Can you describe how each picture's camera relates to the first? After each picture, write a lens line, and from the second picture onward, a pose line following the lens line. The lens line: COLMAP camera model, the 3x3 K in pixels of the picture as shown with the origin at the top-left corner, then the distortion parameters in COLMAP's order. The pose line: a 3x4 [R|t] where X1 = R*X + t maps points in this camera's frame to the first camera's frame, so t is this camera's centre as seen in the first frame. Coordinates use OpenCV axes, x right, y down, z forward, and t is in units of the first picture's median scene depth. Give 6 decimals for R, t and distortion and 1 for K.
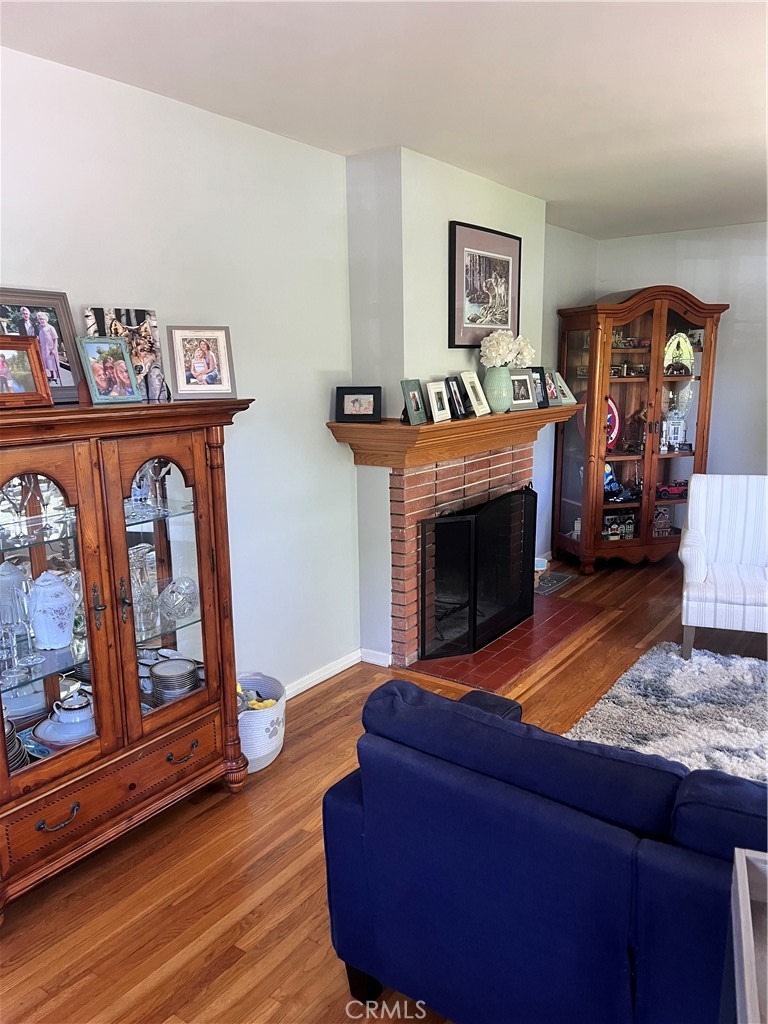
lens RADIAL K [[771.4, 0, 387.5], [0, 771.4, 519.0], [0, 0, 1]] dist [0.066218, -0.090695]
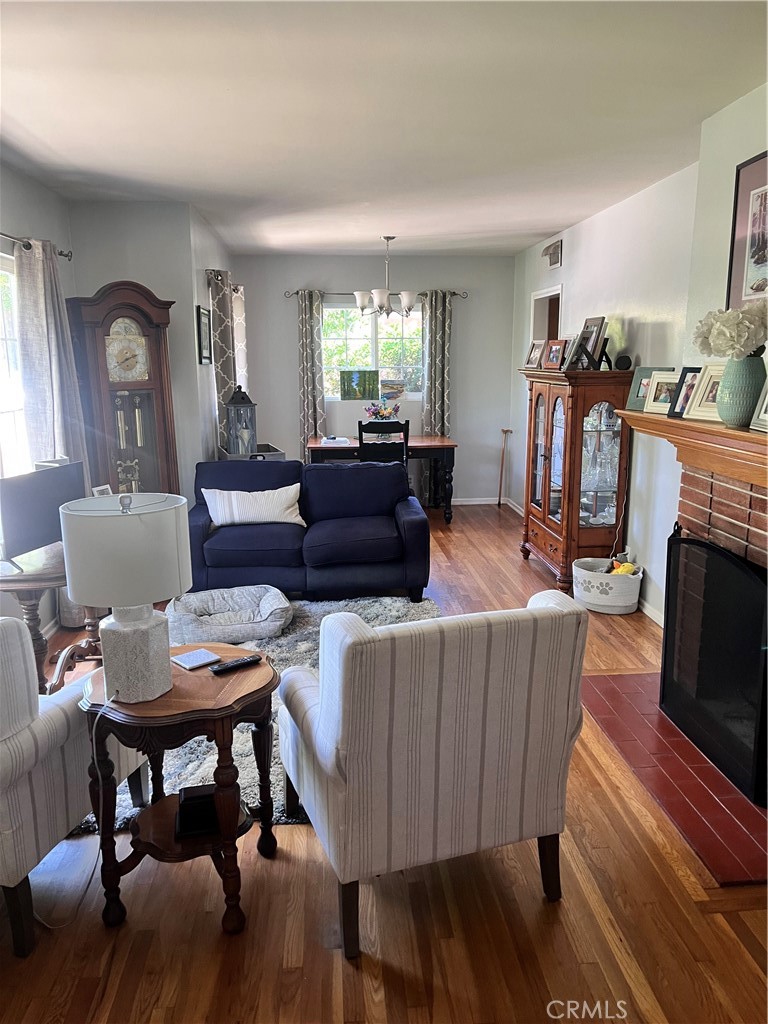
lens RADIAL K [[771.4, 0, 387.5], [0, 771.4, 519.0], [0, 0, 1]] dist [0.066218, -0.090695]
pose [[-0.766958, 0.149954, -0.623930, 0.829935], [-0.111328, 0.926474, 0.359516, -0.279615], [0.631966, 0.345194, -0.693873, 1.346908]]
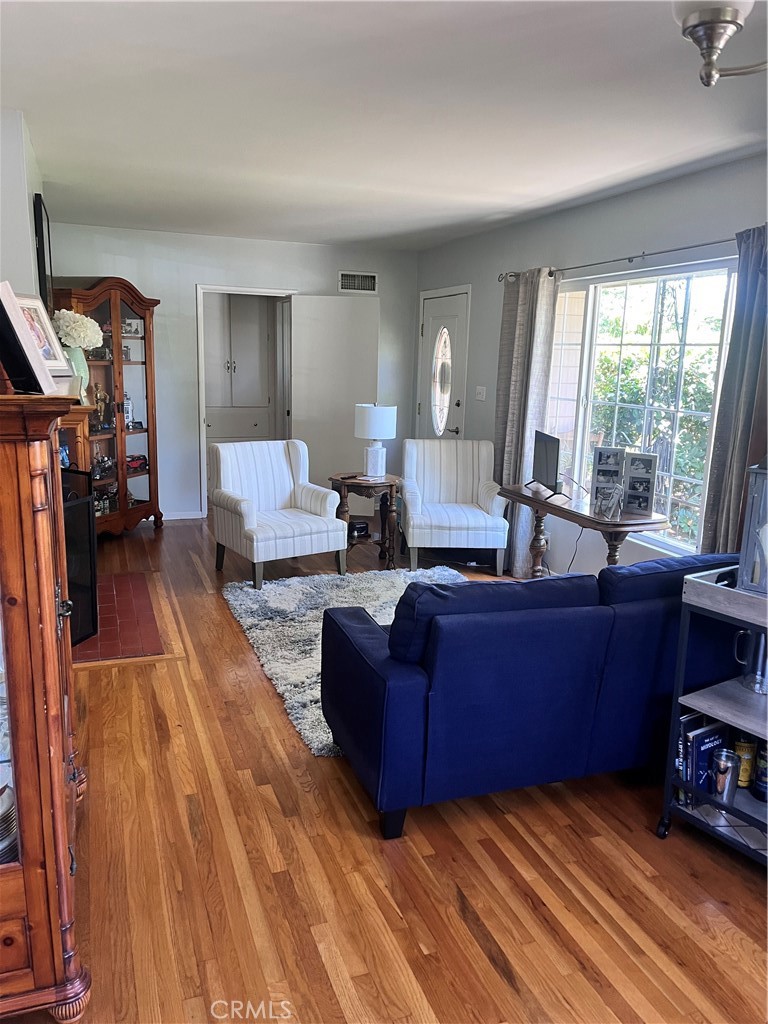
lens RADIAL K [[771.4, 0, 387.5], [0, 771.4, 519.0], [0, 0, 1]] dist [0.066218, -0.090695]
pose [[0.557732, -0.144593, 0.817330, -0.487056], [0.130354, 0.987749, 0.085790, -0.011382], [-0.819721, 0.058695, 0.569747, 0.110372]]
